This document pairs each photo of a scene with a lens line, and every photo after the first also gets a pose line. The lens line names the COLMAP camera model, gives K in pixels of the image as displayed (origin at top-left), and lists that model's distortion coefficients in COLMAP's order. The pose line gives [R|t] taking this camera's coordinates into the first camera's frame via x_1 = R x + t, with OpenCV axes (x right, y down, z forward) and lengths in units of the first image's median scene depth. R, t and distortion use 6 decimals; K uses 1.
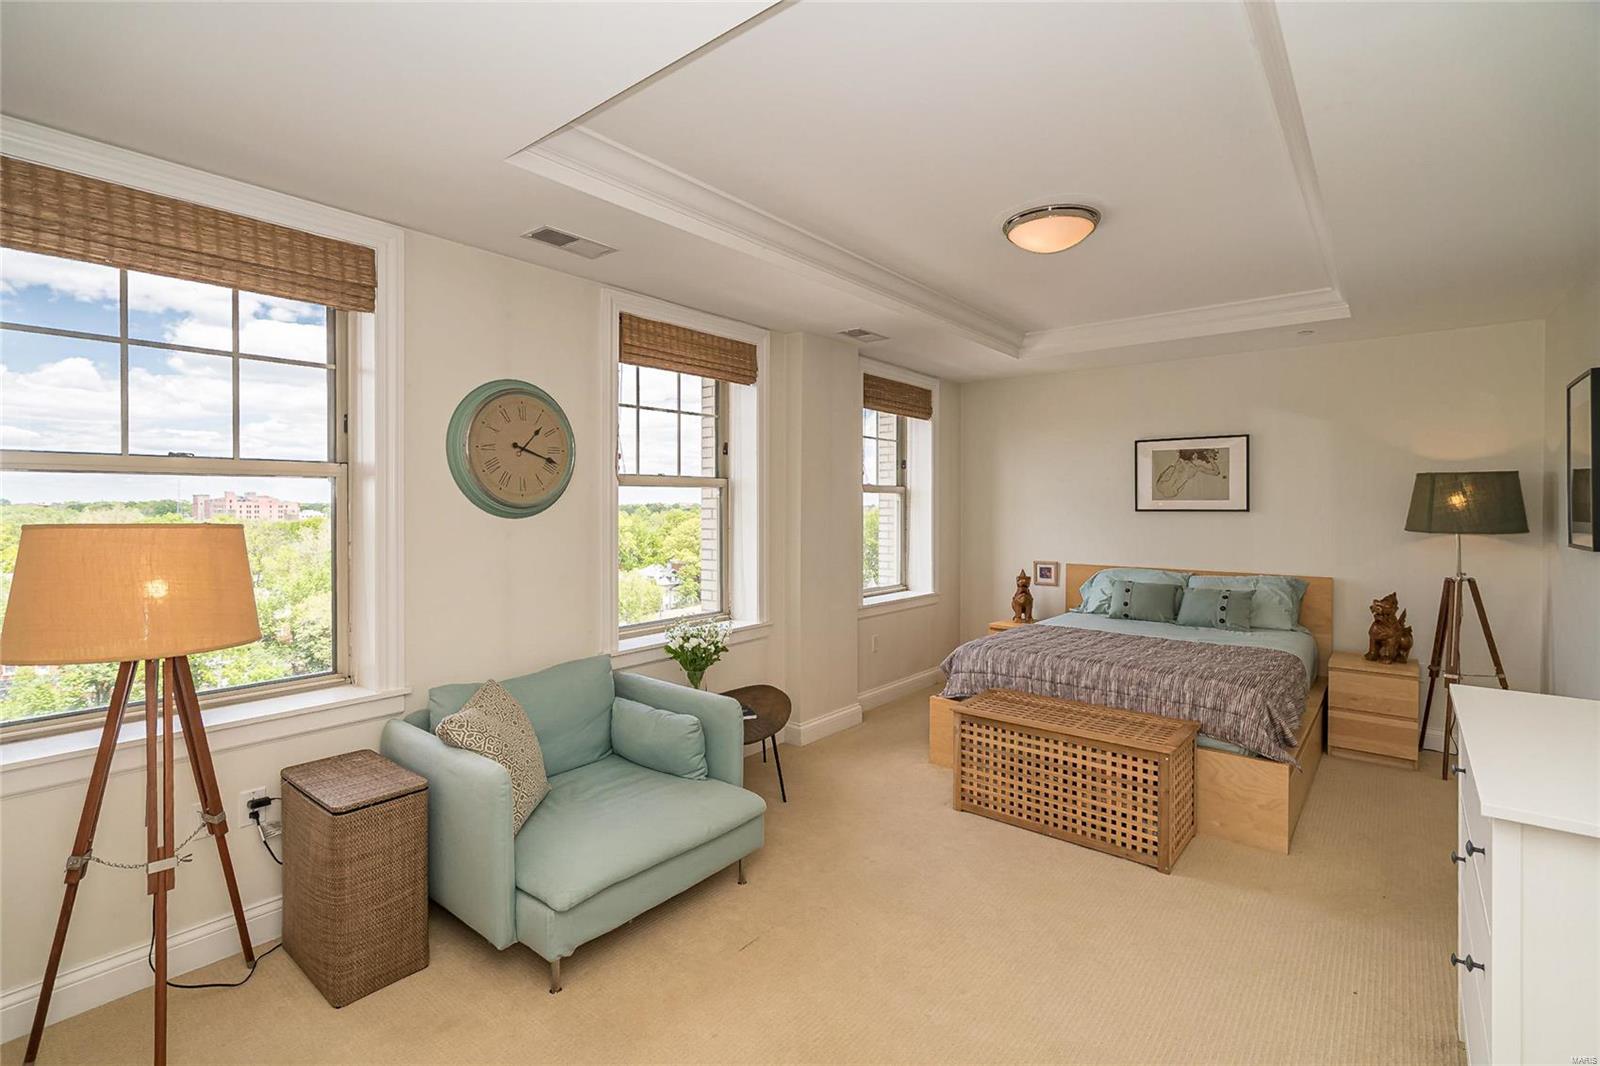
lens RADIAL K [[718.5, 0, 805.6], [0, 718.5, 501.4], [0, 0, 1]] dist [0.002365, 0.000350]
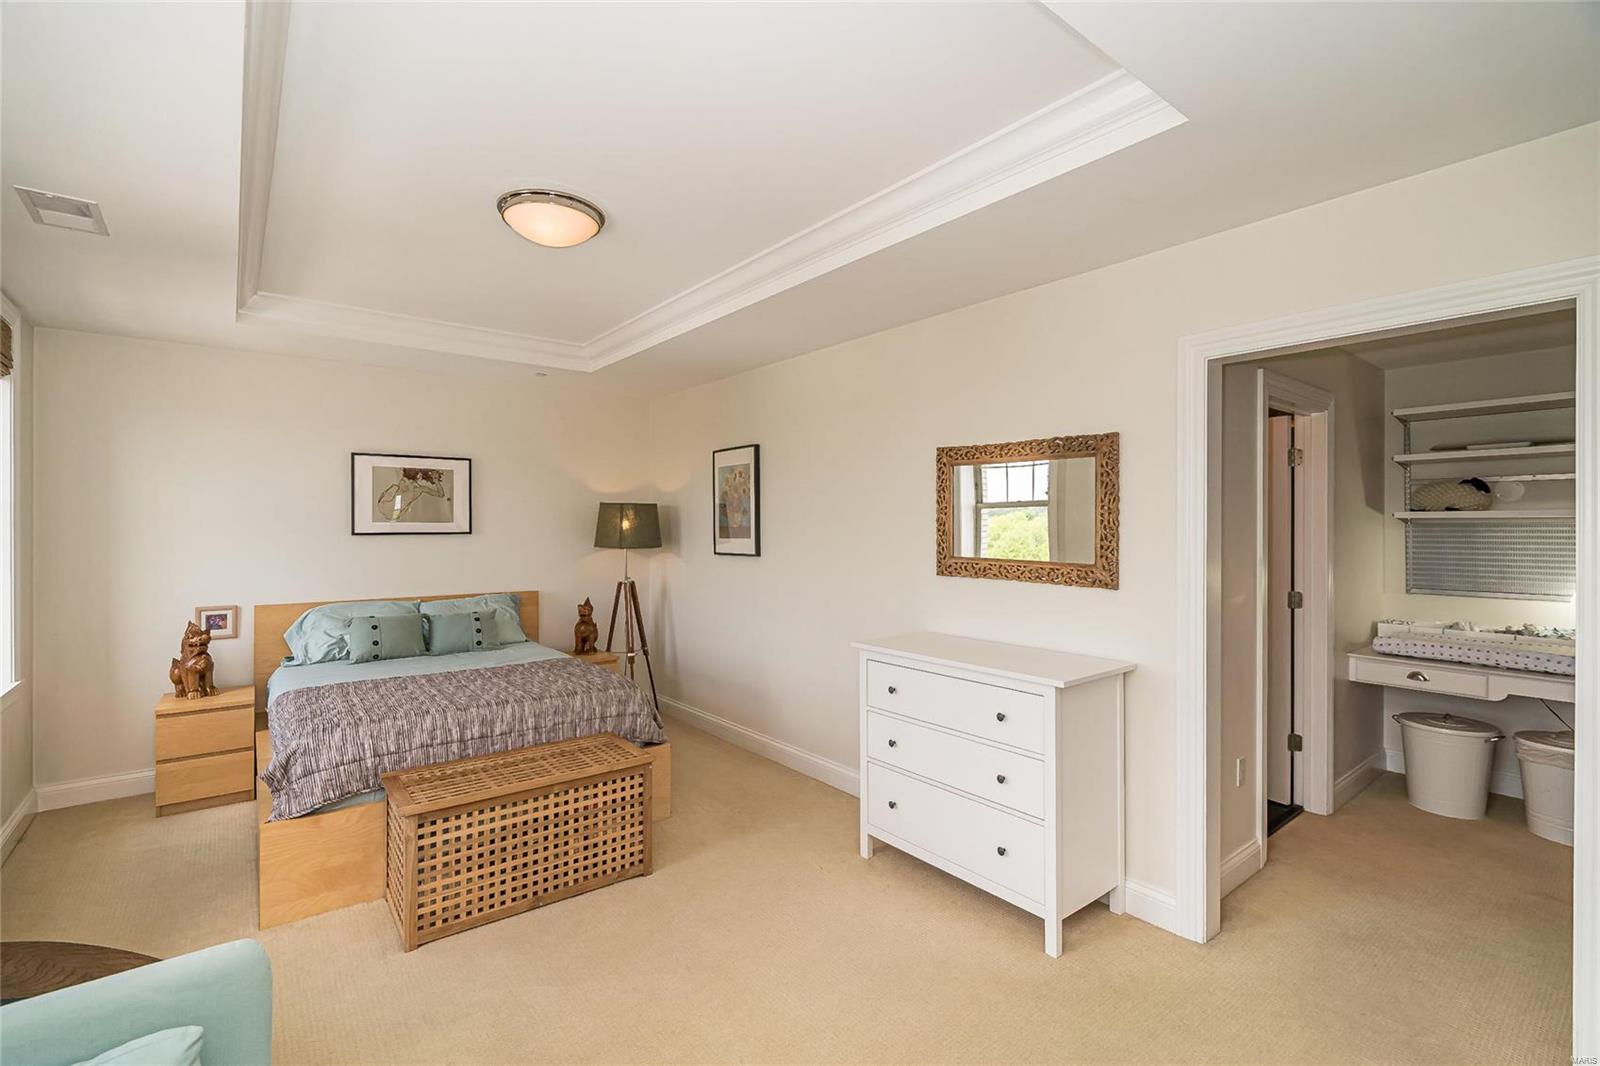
lens RADIAL K [[731.0, 0, 798.7], [0, 731.0, 512.7], [0, 0, 1]] dist [0.001627, 0.000935]
pose [[0.217846, 0.015785, 0.975855, -0.374842], [-0.006977, 0.999869, -0.014616, -0.005260], [-0.975958, -0.003625, 0.217928, 0.393048]]
